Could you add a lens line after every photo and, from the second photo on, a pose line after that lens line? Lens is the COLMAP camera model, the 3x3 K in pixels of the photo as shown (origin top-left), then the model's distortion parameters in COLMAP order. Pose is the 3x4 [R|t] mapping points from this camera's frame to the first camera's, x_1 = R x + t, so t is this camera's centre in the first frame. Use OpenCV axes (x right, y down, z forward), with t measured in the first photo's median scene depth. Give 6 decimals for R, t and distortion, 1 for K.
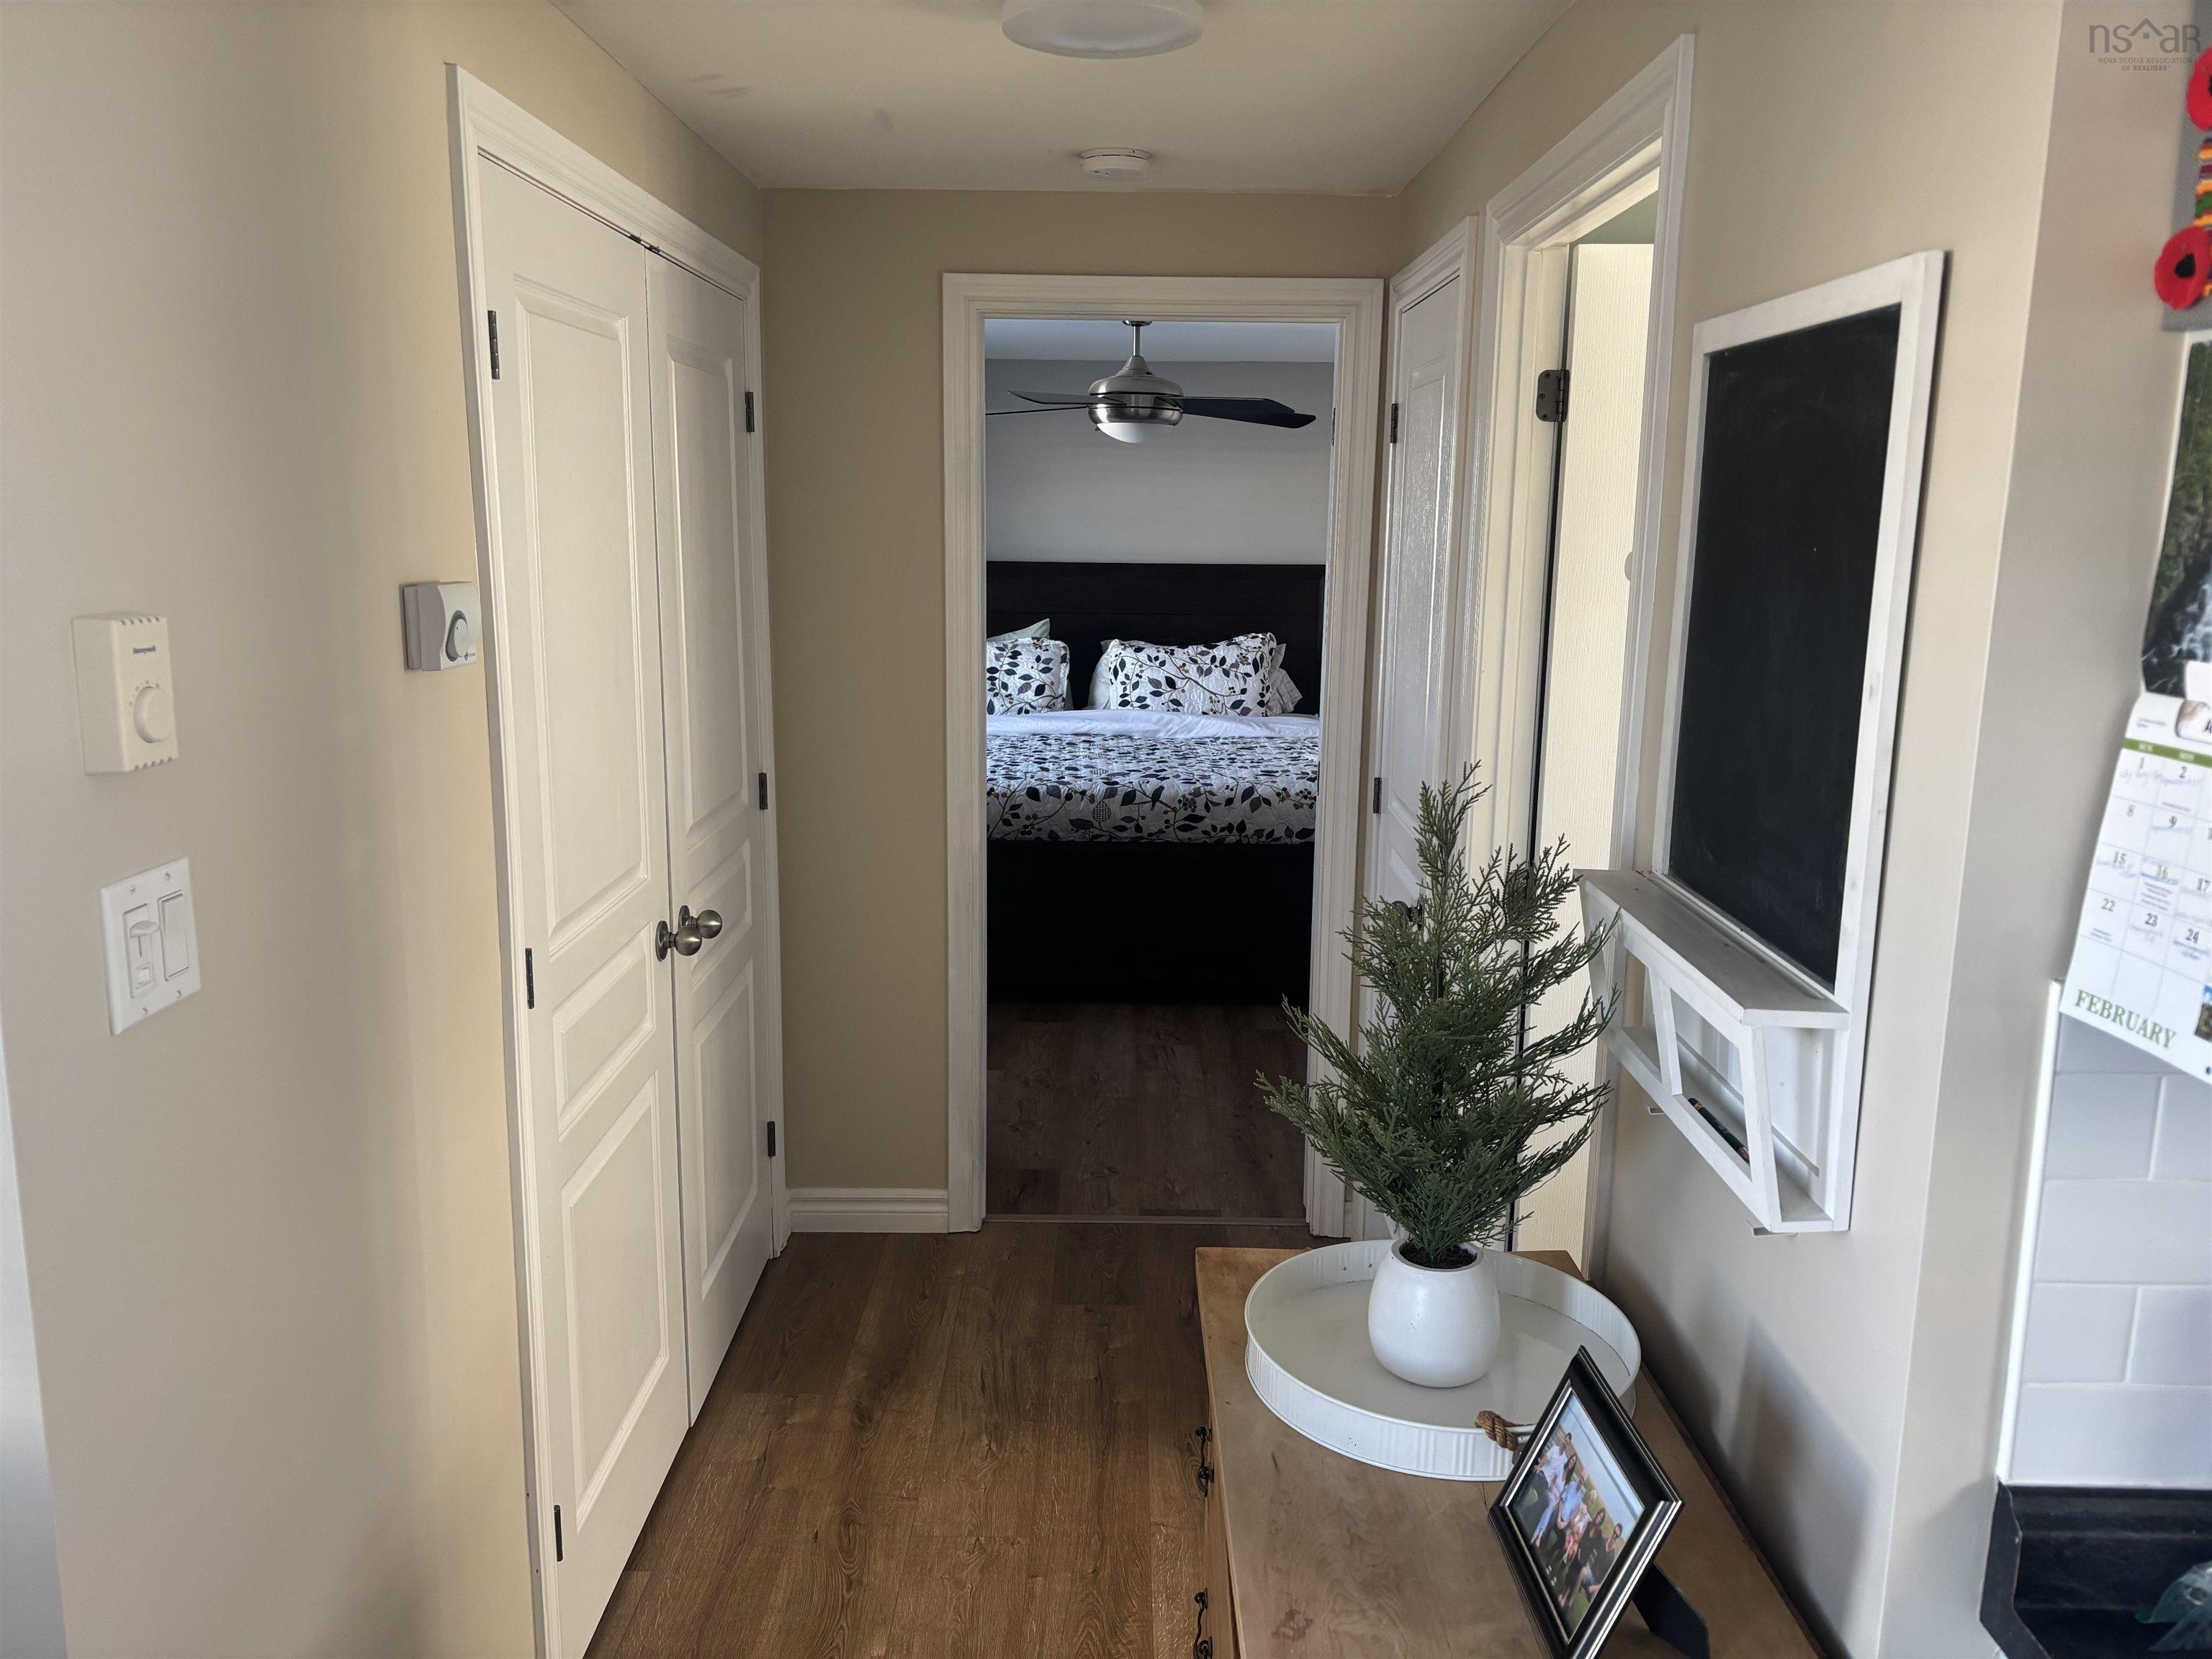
lens RADIAL K [[1666.1, 0, 1119.5], [0, 1666.1, 842.7], [0, 0, 1]] dist [0.015105, -0.000007]
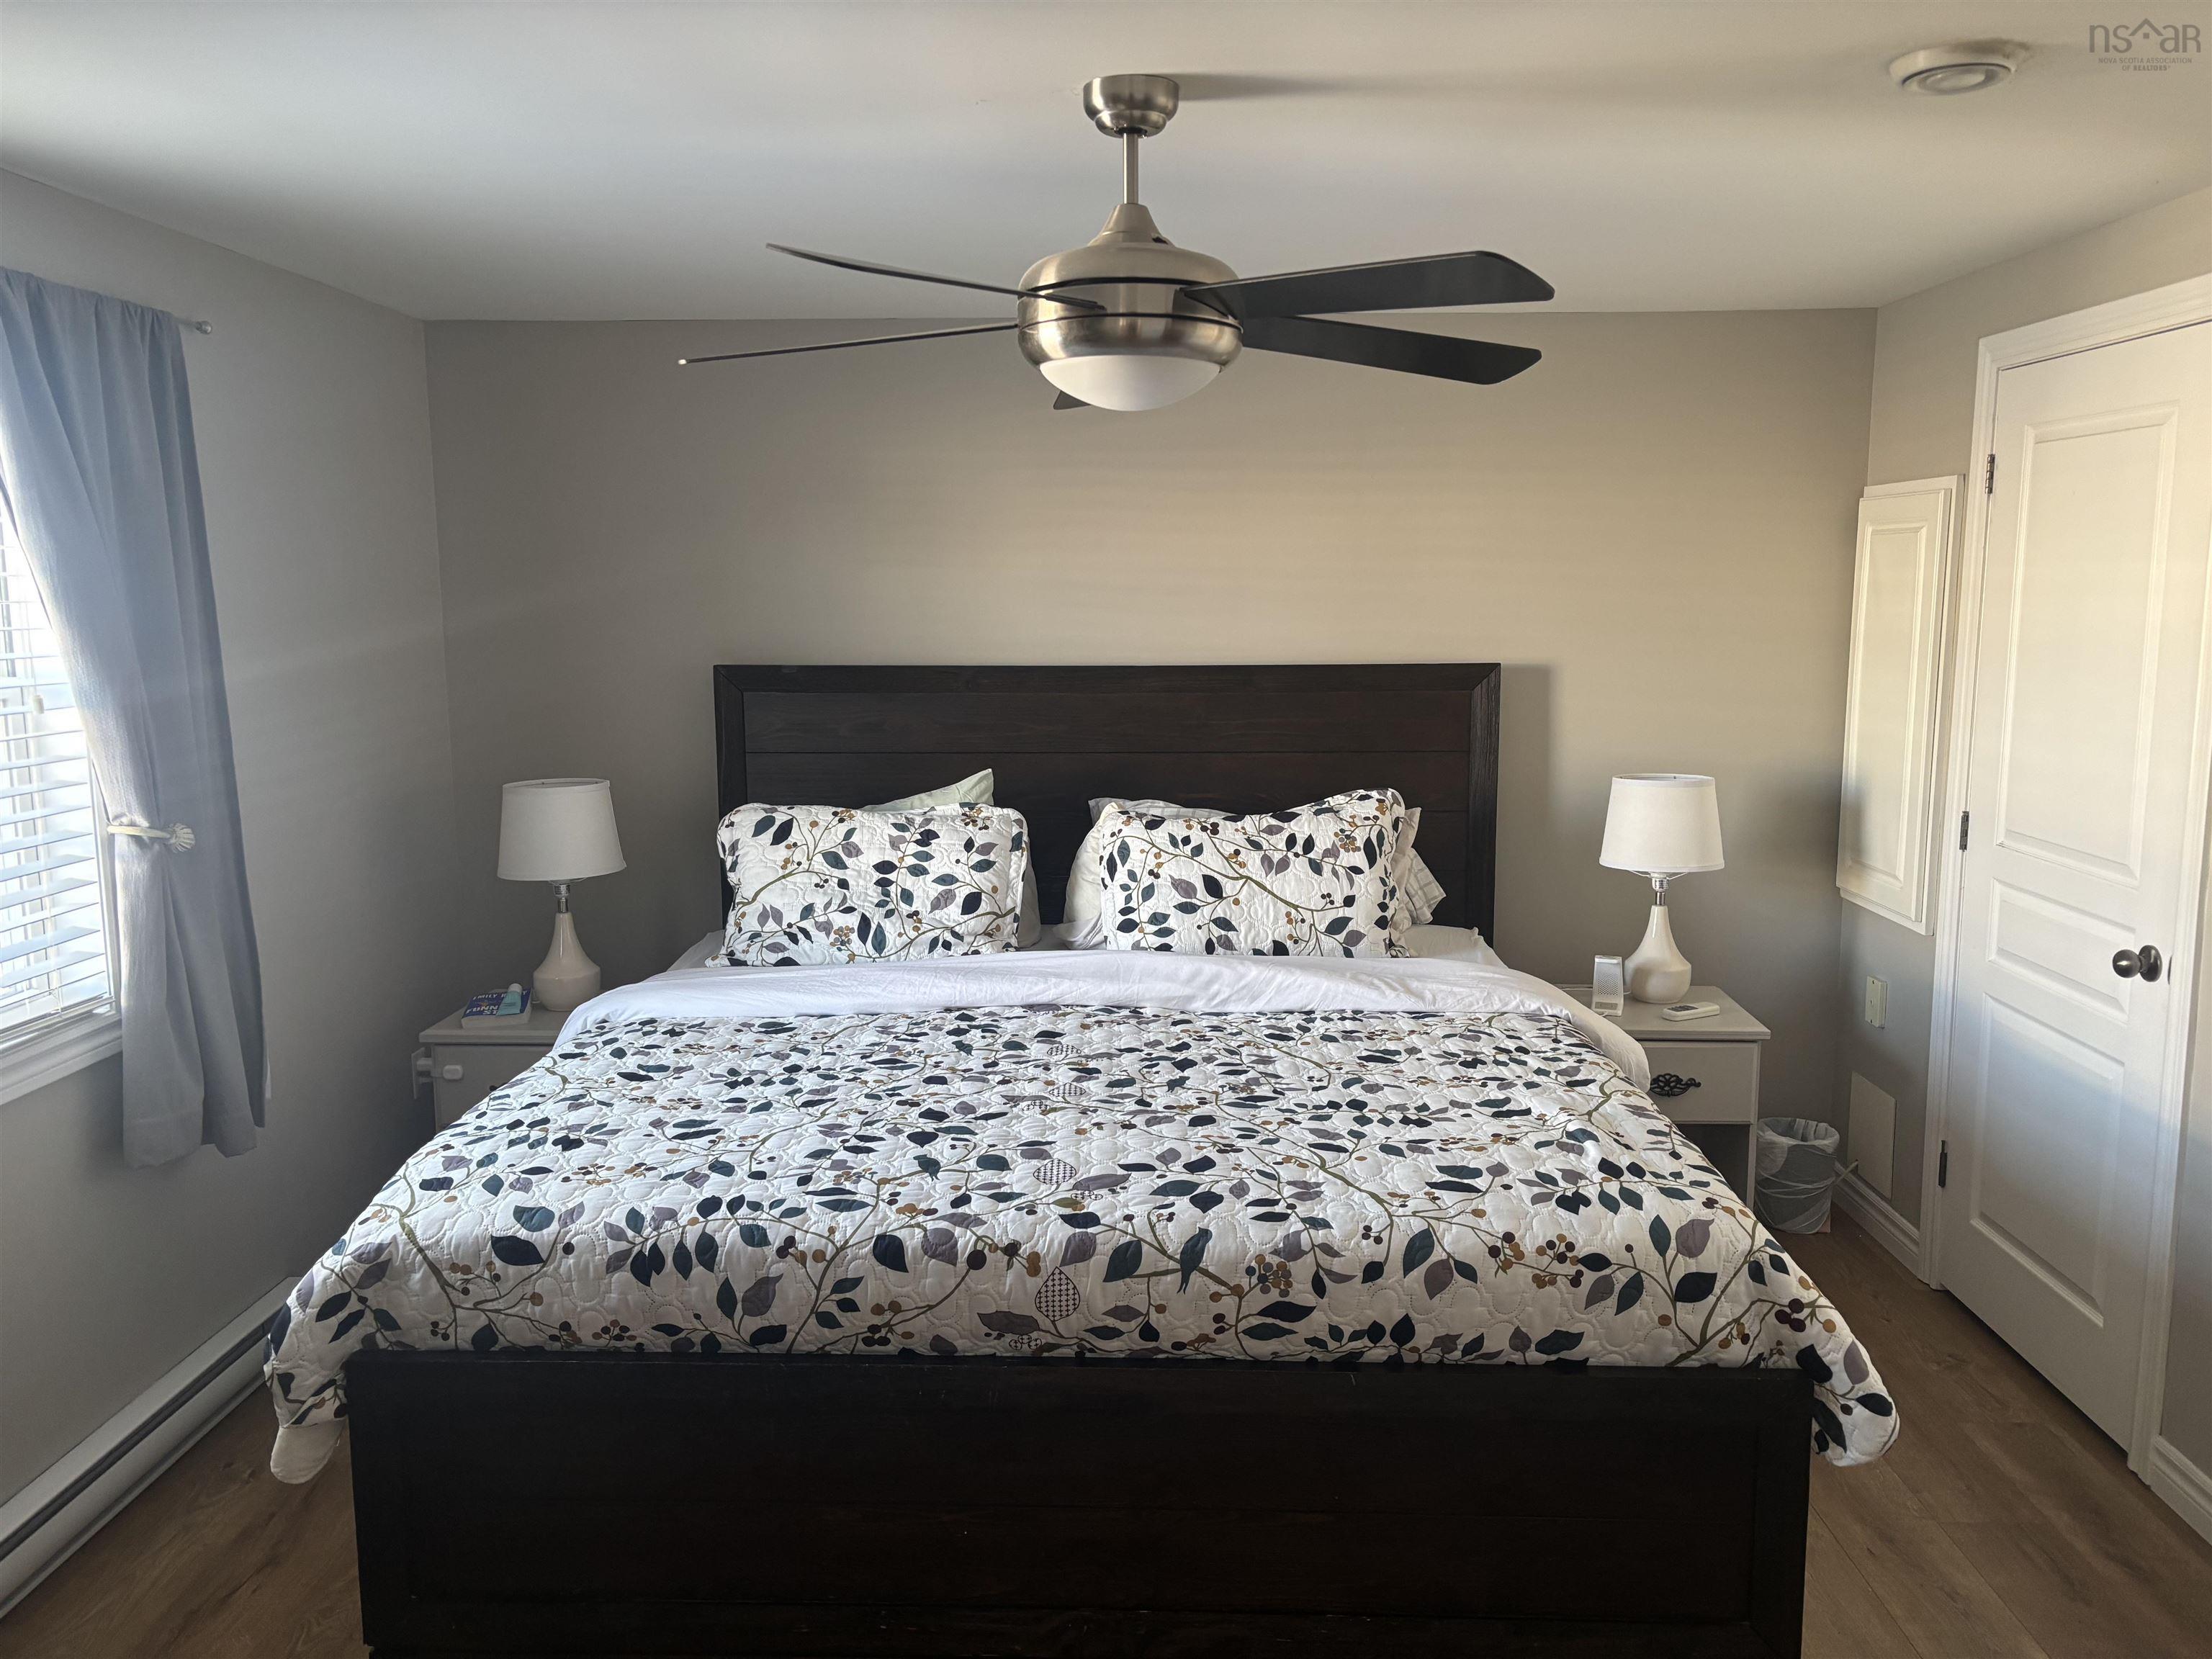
lens RADIAL K [[1666.1, 0, 1090.8], [0, 1666.1, 822.2], [0, 0, 1]] dist [0.015105, -0.000007]
pose [[0.999328, -0.011731, -0.034734, 0.011286], [0.009735, 0.998322, -0.057081, -0.096936], [0.035345, 0.056704, 0.997765, 0.513960]]
